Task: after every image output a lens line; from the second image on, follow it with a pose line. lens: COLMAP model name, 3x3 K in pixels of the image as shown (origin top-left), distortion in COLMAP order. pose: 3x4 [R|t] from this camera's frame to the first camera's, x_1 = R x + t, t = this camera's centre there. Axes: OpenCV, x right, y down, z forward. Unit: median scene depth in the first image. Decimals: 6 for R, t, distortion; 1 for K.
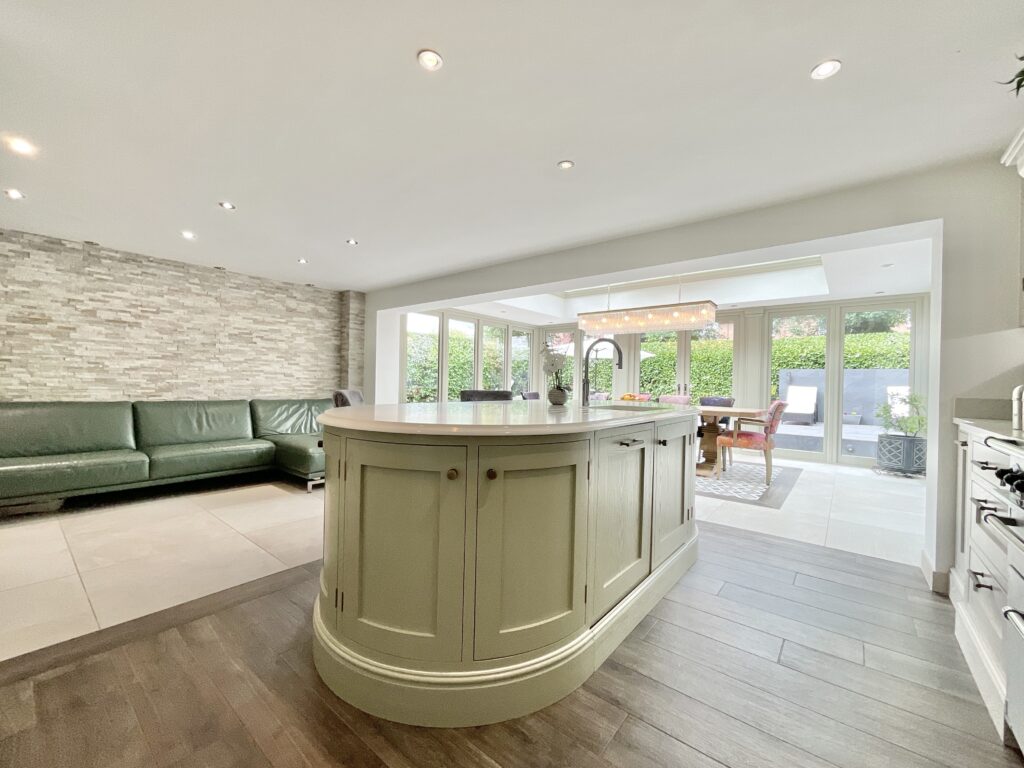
lens RADIAL K [[416.0, 0, 512.0], [0, 416.0, 384.0], [0, 0, 1]] dist [0.008444, -0.006976]
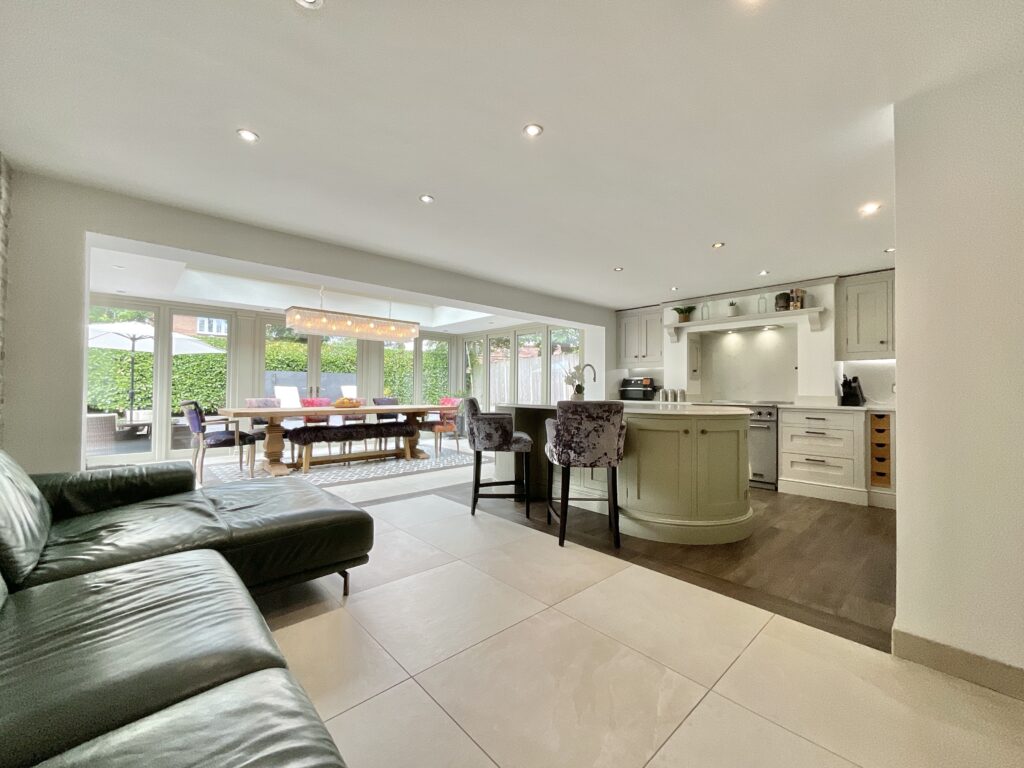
lens RADIAL K [[416.0, 0, 512.0], [0, 416.0, 384.0], [0, 0, 1]] dist [0.008444, -0.006976]
pose [[0.140750, -0.005251, 0.990031, -0.842123], [-0.001342, 0.999984, 0.005494, -0.020414], [-0.990044, -0.002102, 0.140740, 0.587588]]
